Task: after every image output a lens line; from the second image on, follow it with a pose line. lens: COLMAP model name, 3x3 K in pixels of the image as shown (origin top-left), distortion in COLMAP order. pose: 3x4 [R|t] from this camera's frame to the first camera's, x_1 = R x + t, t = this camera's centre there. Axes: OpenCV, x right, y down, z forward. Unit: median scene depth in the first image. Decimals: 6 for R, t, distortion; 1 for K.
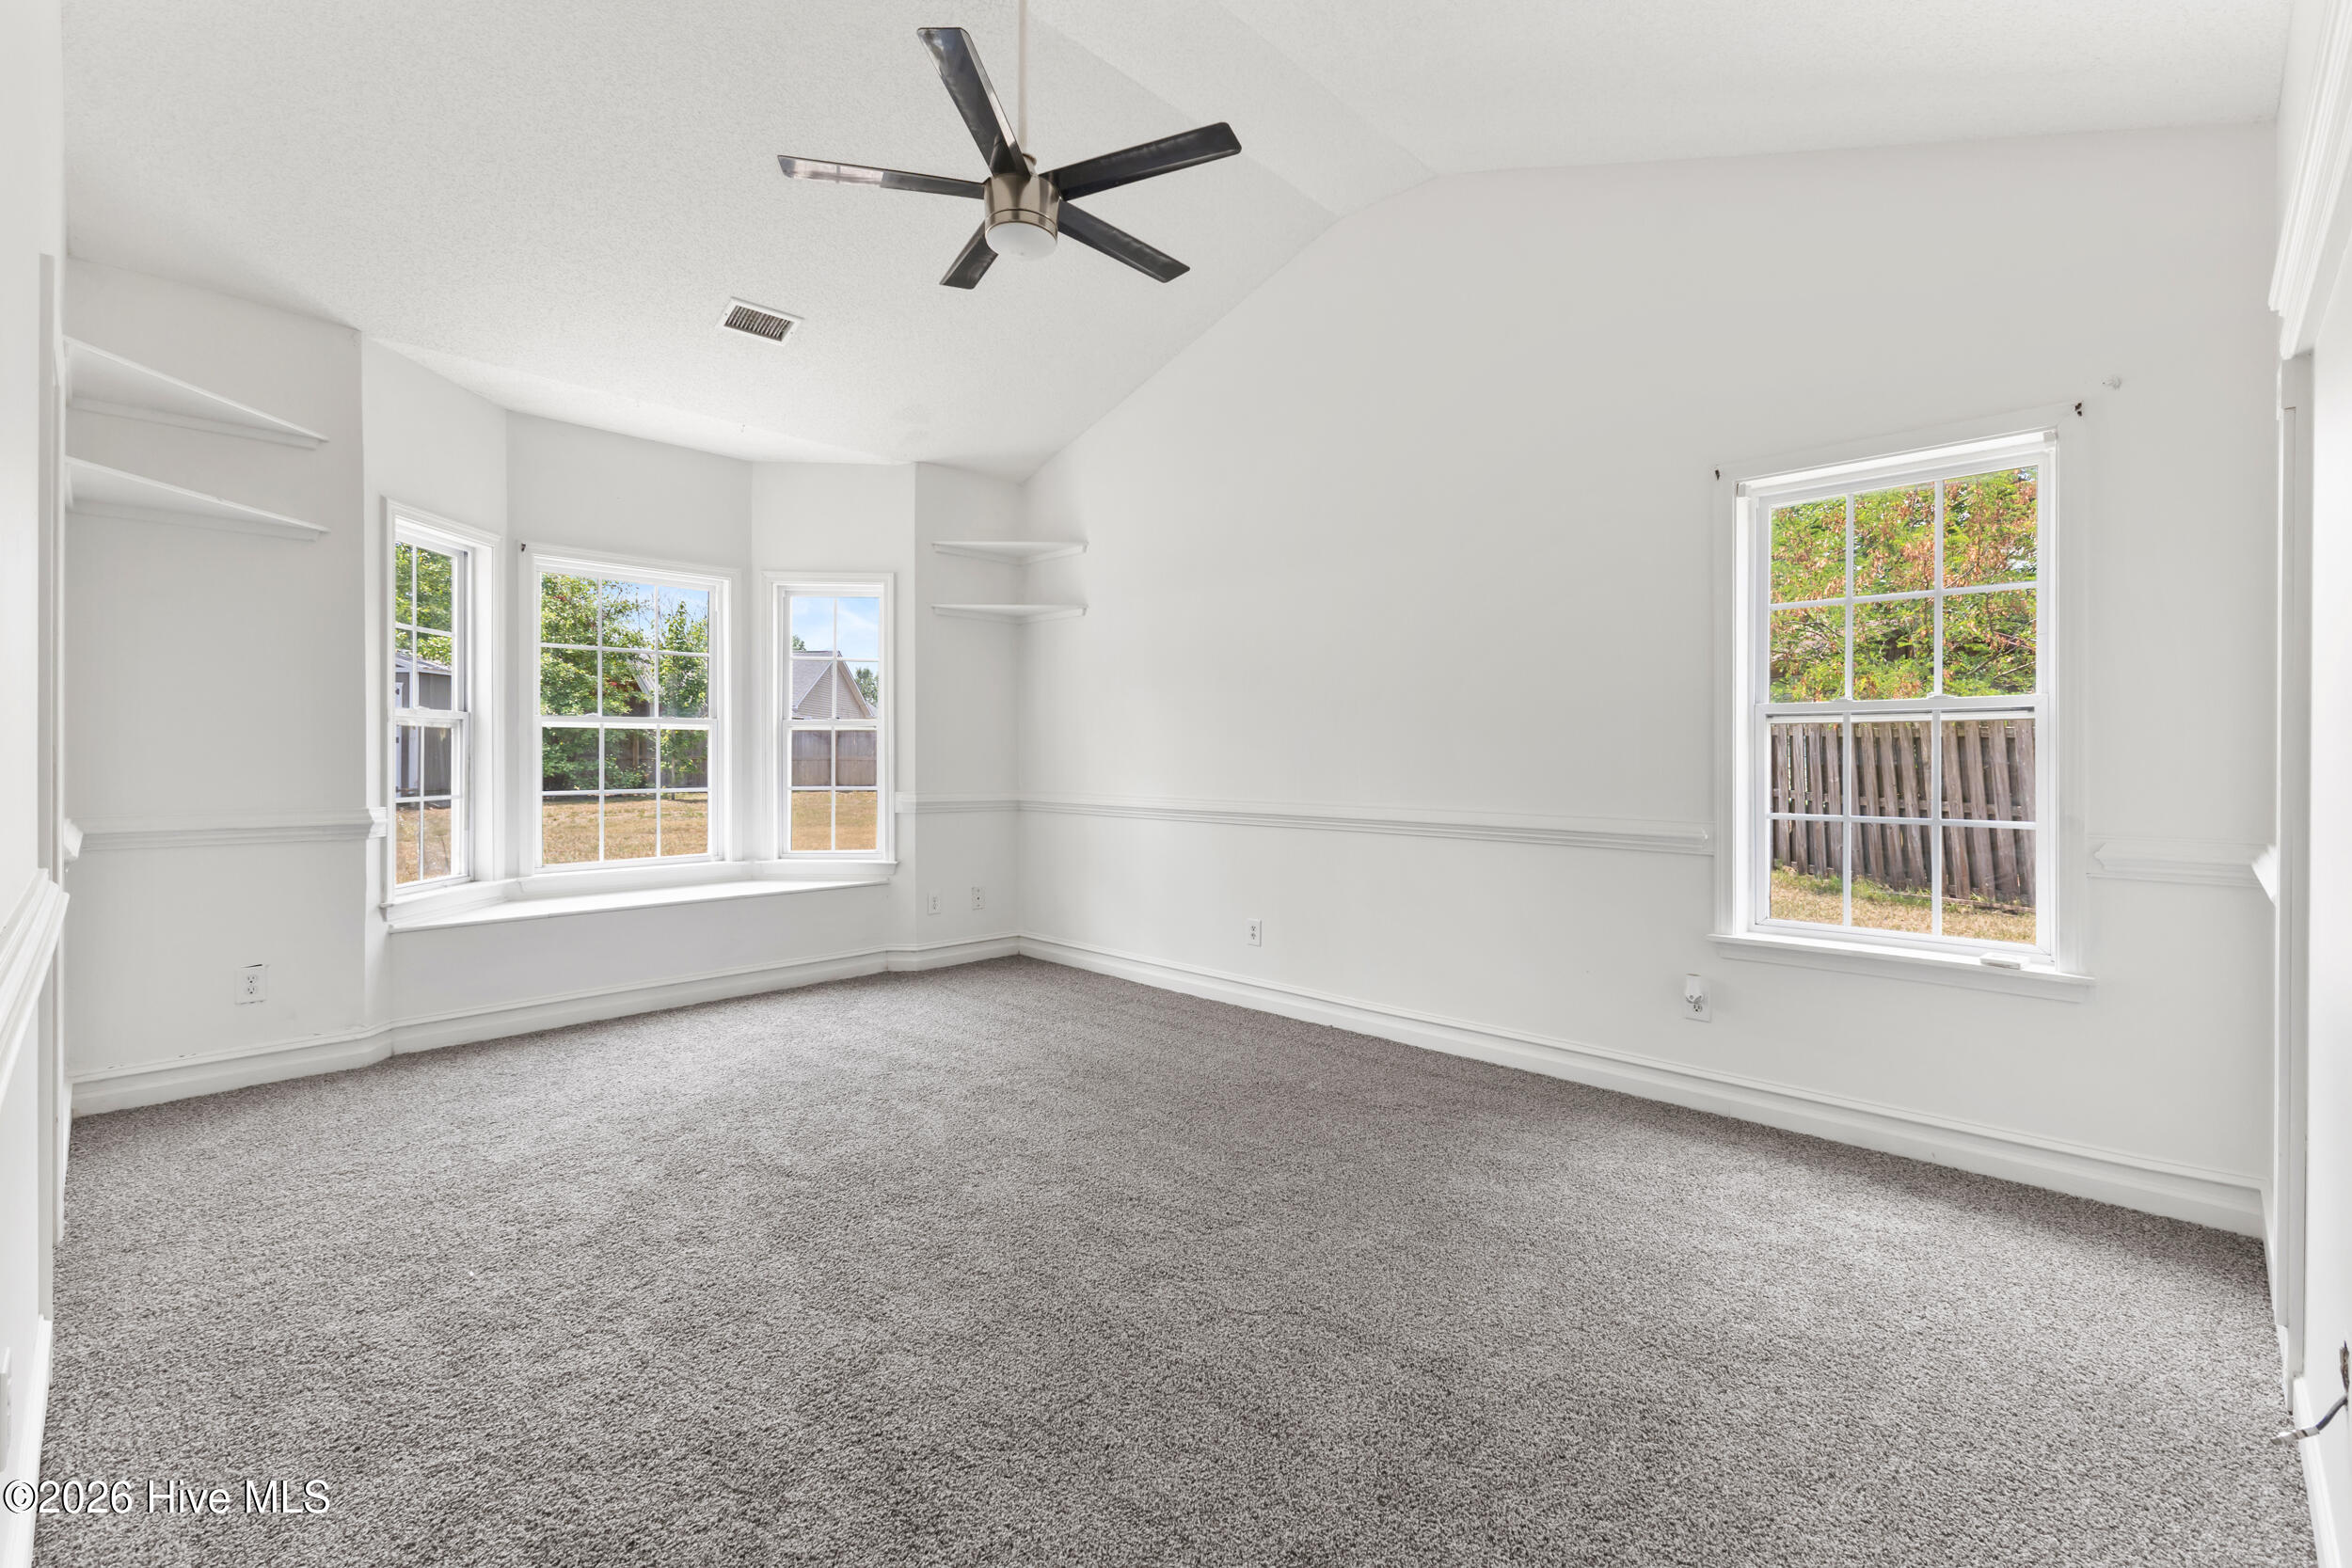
lens RADIAL K [[1020.3, 0, 1186.7], [0, 1020.3, 765.5], [0, 0, 1]] dist [0.009955, -0.000847]
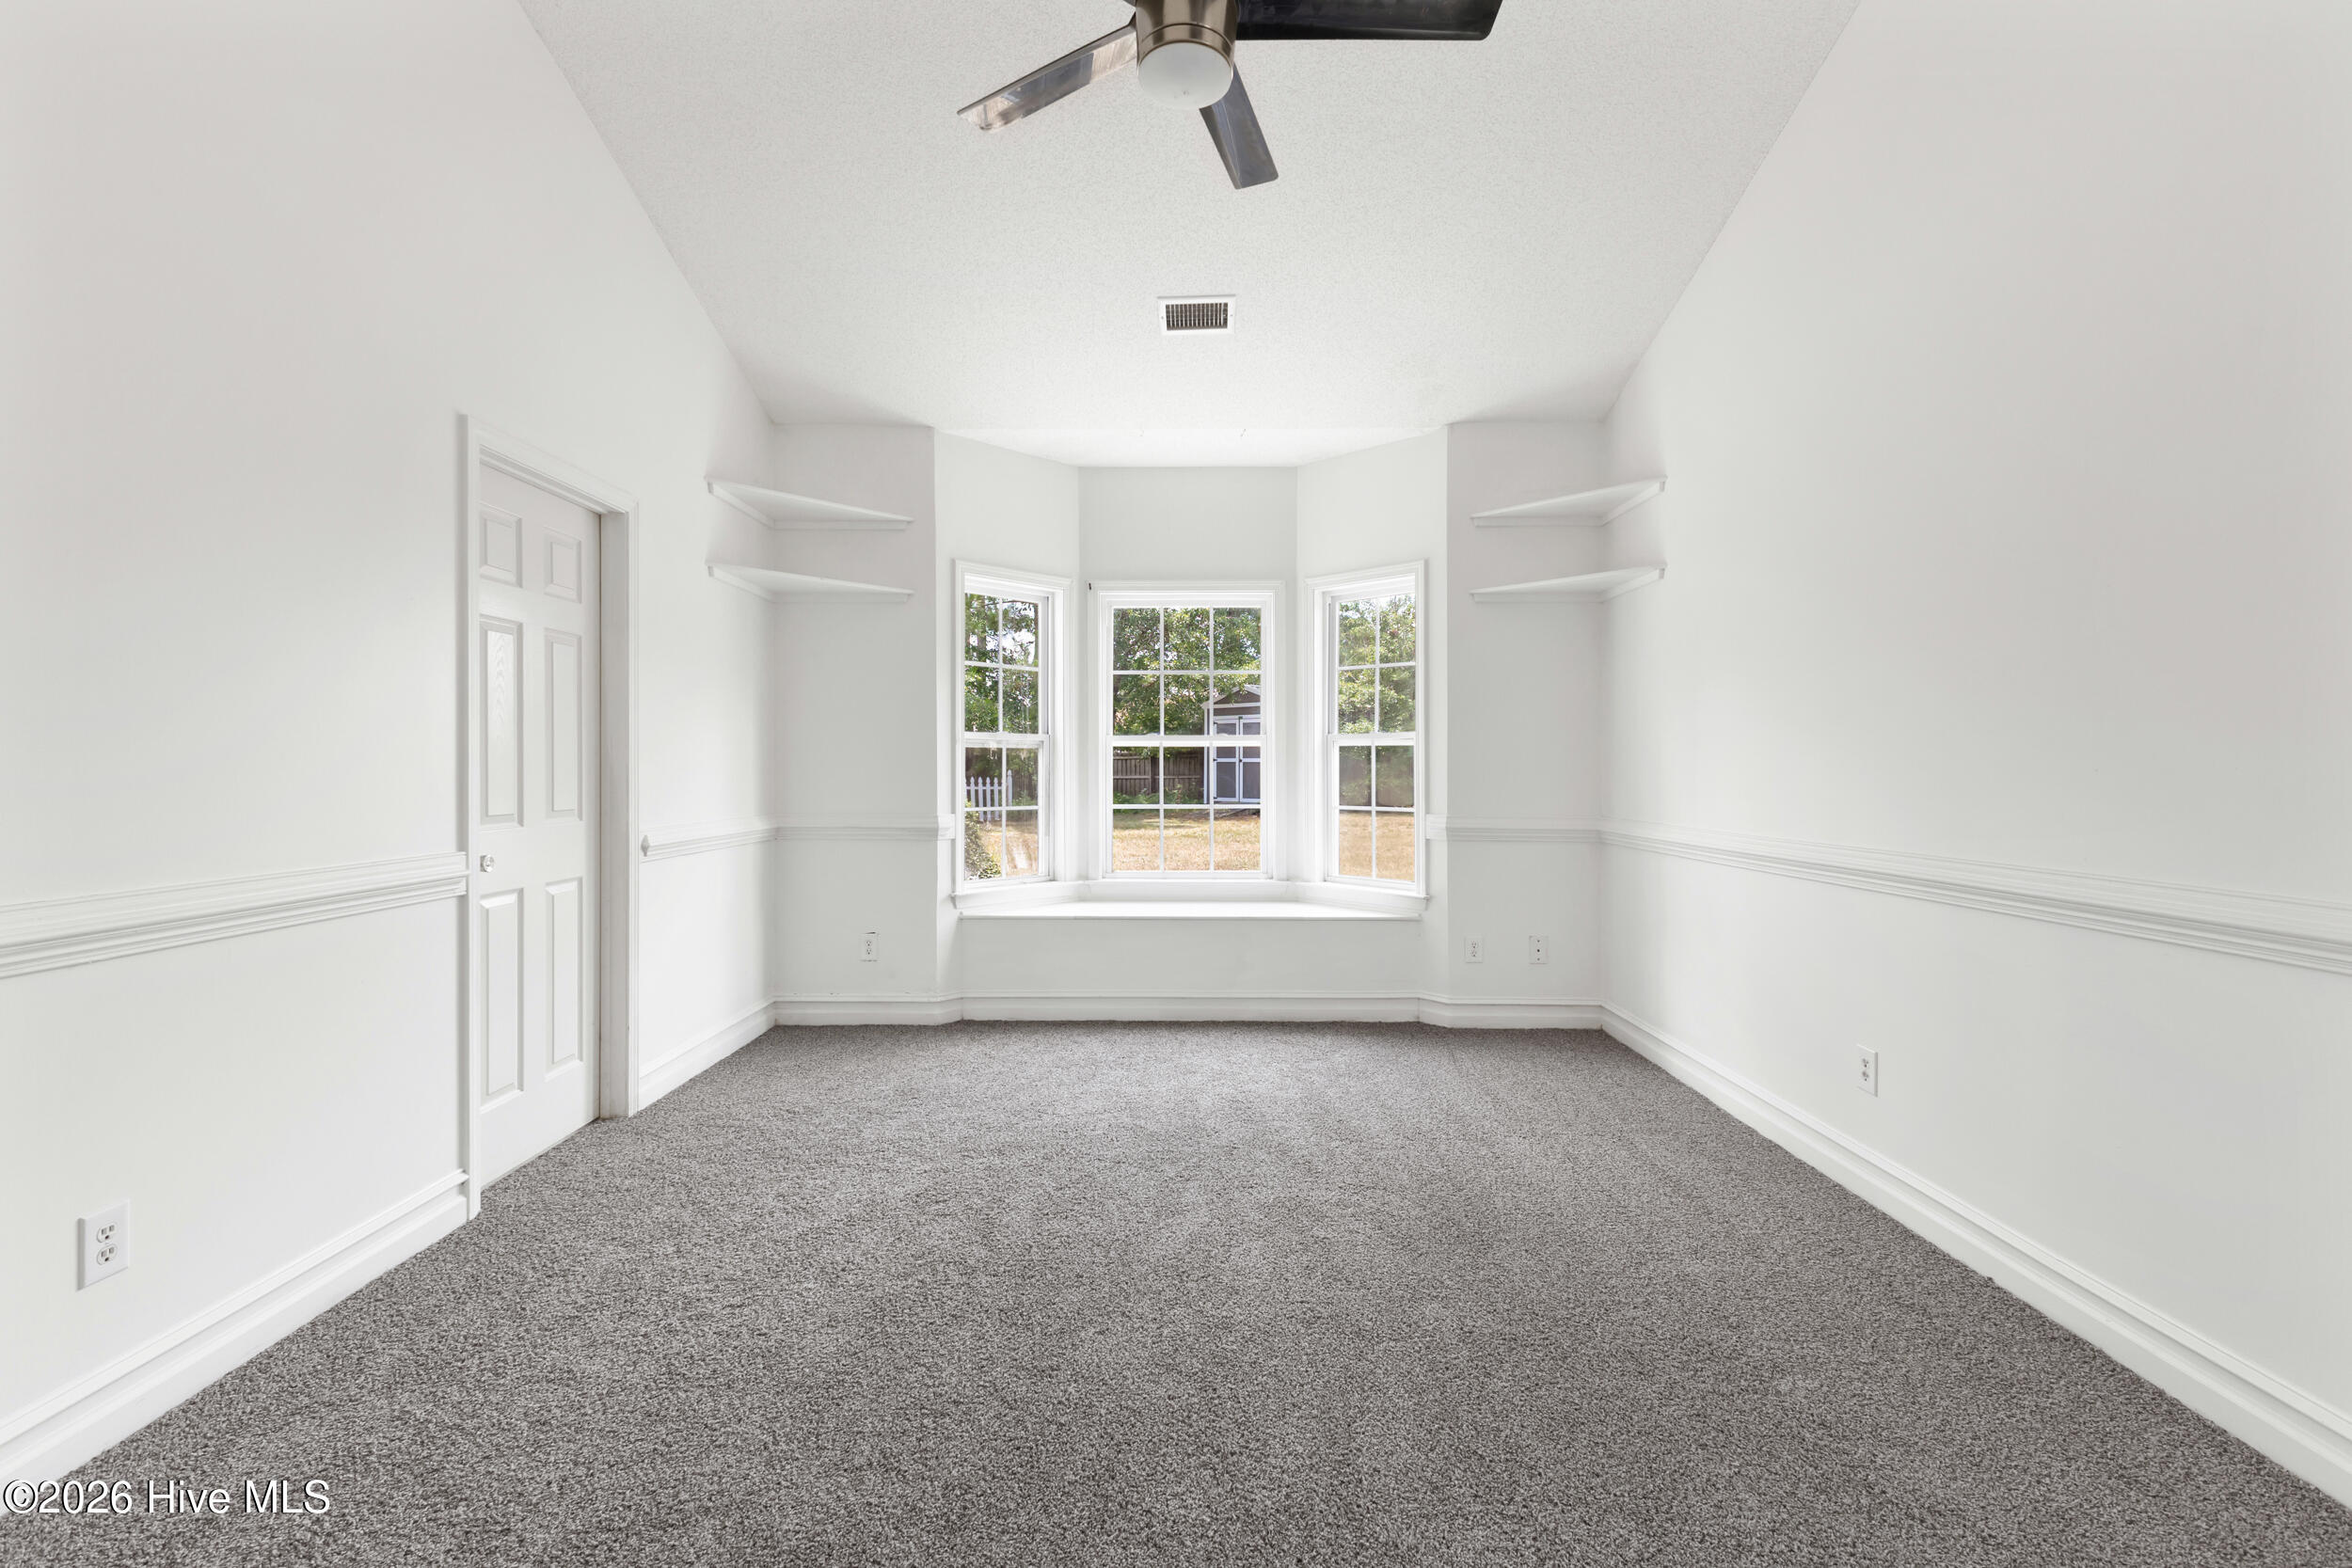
lens RADIAL K [[1020.3, 0, 1173.6], [0, 1020.3, 775.7], [0, 0, 1]] dist [0.009955, -0.000847]
pose [[0.681970, 0.002304, -0.731376, 0.248556], [-0.007227, 0.999967, -0.003589, -0.002677], [0.731344, 0.007733, 0.681964, 0.325784]]
